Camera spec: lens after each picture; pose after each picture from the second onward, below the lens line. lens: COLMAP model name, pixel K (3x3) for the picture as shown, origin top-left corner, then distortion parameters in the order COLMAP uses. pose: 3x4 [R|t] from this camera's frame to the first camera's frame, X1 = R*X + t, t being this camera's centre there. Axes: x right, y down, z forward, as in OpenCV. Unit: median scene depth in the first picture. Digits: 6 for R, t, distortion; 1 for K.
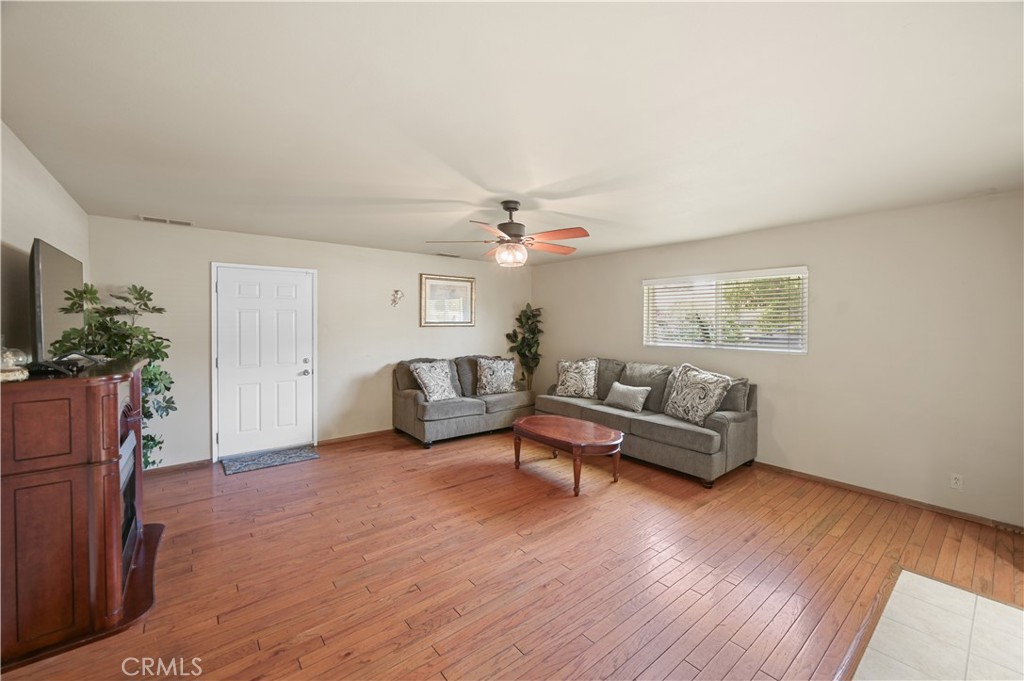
lens RADIAL K [[412.8, 0, 514.9], [0, 412.8, 318.6], [0, 0, 1]] dist [-0.000651, -0.000001]
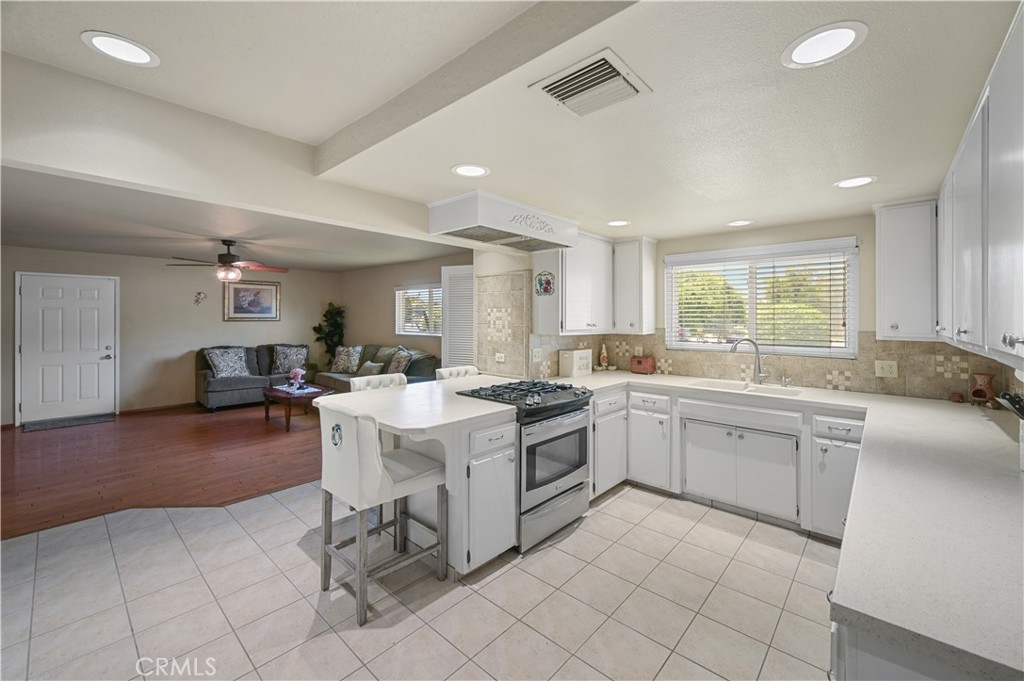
lens RADIAL K [[416.9, 0, 521.4], [0, 416.9, 314.4], [0, 0, 1]] dist [-0.001263, 0.000101]
pose [[0.986579, 0.000341, 0.163282, 0.537408], [-0.000515, 0.999999, 0.001020, -0.003449], [-0.163282, -0.001090, 0.986579, -0.473718]]
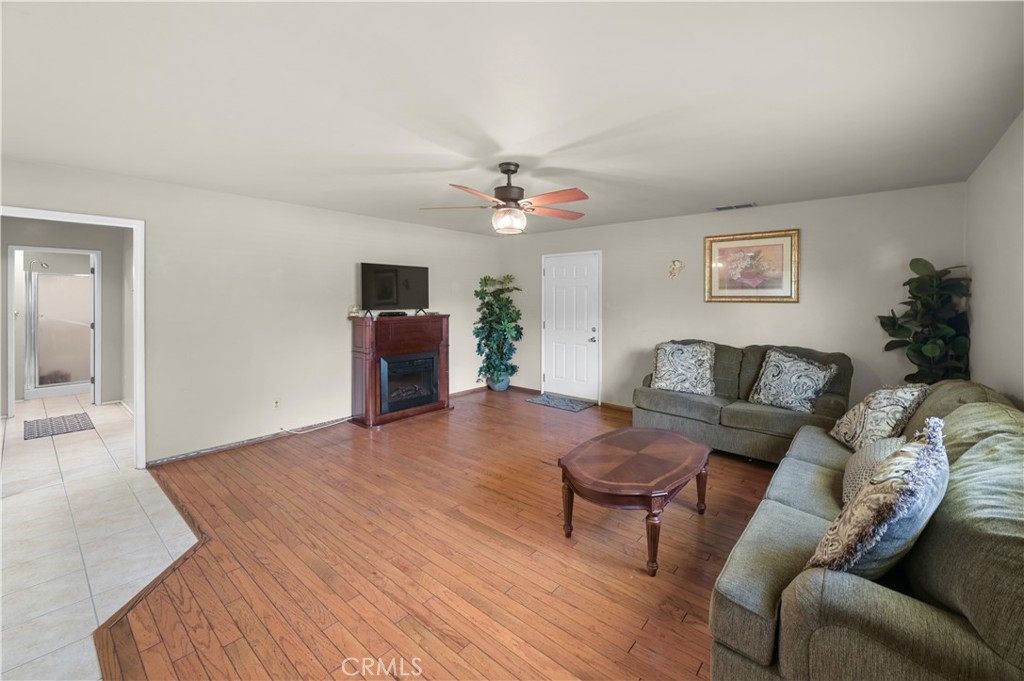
lens RADIAL K [[417.5, 0, 515.8], [0, 417.5, 299.3], [0, 0, 1]] dist [-0.000732, 0.000100]
pose [[0.187619, 0.000857, -0.982241, 0.600321], [0.002534, 0.999996, 0.001357, 0.014270], [0.982239, -0.002744, 0.187616, 0.555918]]
